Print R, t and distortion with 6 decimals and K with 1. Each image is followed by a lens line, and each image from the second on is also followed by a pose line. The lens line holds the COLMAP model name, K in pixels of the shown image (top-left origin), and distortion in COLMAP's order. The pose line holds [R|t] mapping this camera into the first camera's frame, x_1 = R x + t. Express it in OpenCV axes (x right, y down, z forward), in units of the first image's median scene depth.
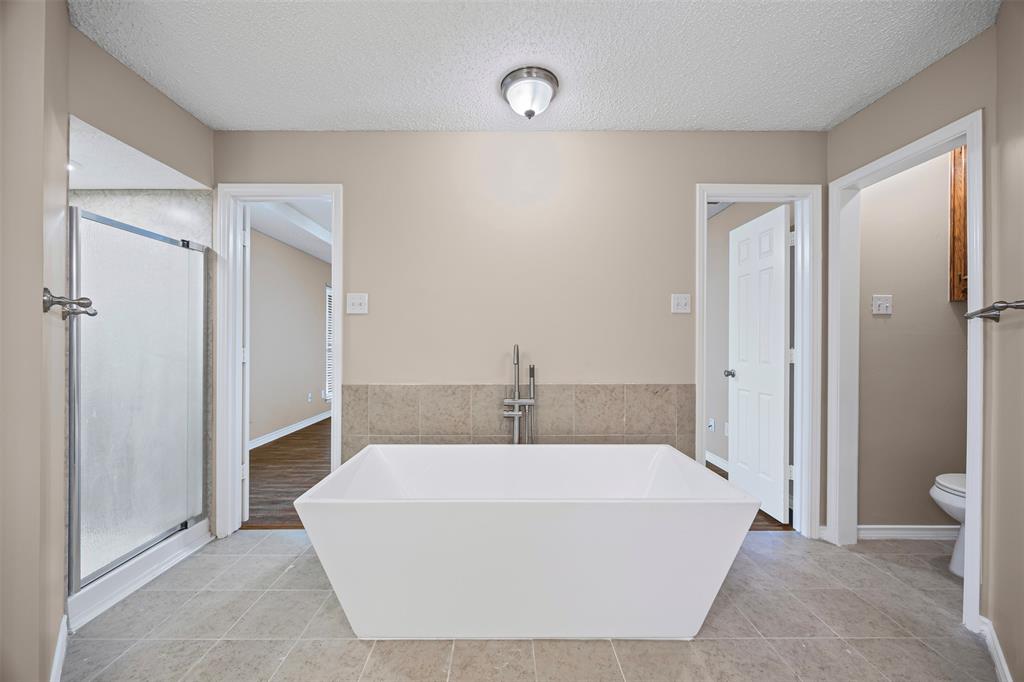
lens RADIAL K [[388.8, 0, 506.6], [0, 388.8, 345.0], [0, 0, 1]] dist [-0.004126, -0.001270]
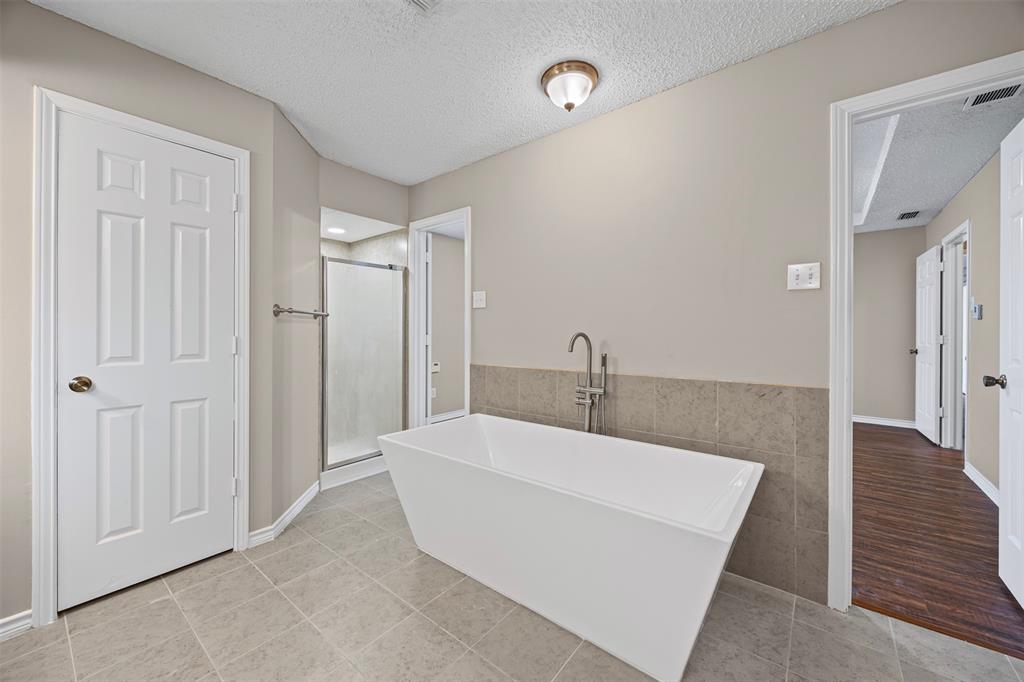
lens RADIAL K [[388.8, 0, 501.4], [0, 388.8, 333.8], [0, 0, 1]] dist [-0.004126, -0.001270]
pose [[0.775780, 0.001842, -0.631001, 0.465425], [-0.001404, 0.999998, 0.001194, 0.000931], [0.631002, -0.000040, 0.775781, 0.081435]]
